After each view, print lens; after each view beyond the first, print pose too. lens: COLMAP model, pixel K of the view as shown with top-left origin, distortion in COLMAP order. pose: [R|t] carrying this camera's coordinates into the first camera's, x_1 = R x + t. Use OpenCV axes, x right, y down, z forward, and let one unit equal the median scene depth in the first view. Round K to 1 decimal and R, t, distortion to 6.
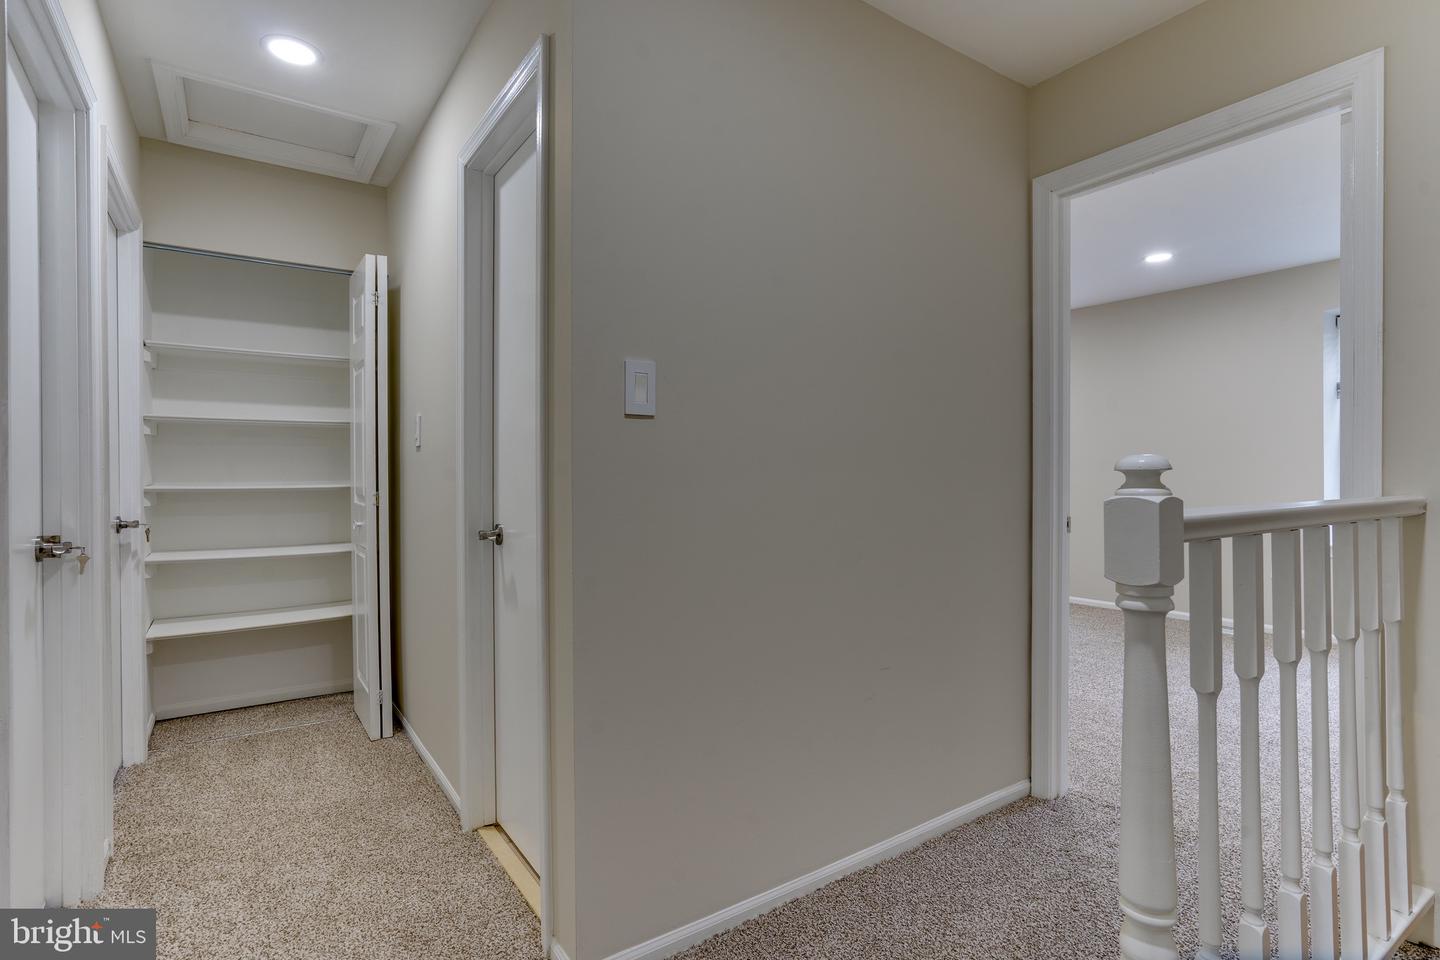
lens RADIAL K [[692.3, 0, 726.0], [0, 692.3, 474.9], [0, 0, 1]] dist [-0.015357, 0.003699]
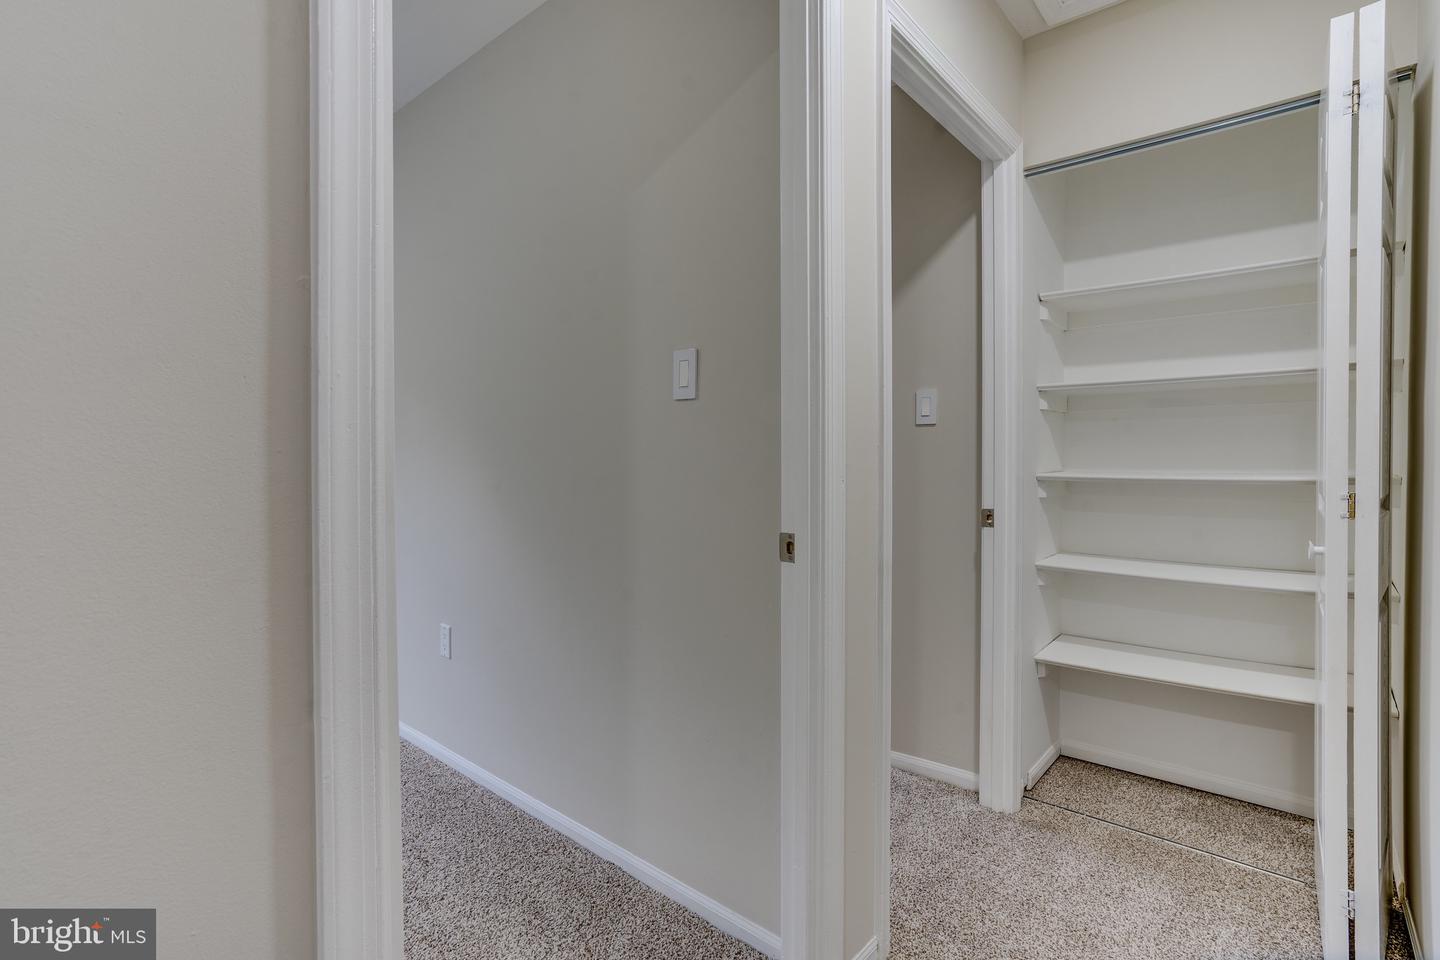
lens RADIAL K [[692.3, 0, 729.9], [0, 692.3, 477.9], [0, 0, 1]] dist [-0.015357, 0.003699]
pose [[0.265310, 0.018002, -0.963995, -0.144333], [-0.003626, 0.999837, 0.017673, 0.009291], [0.964156, -0.001193, 0.265332, 0.411968]]
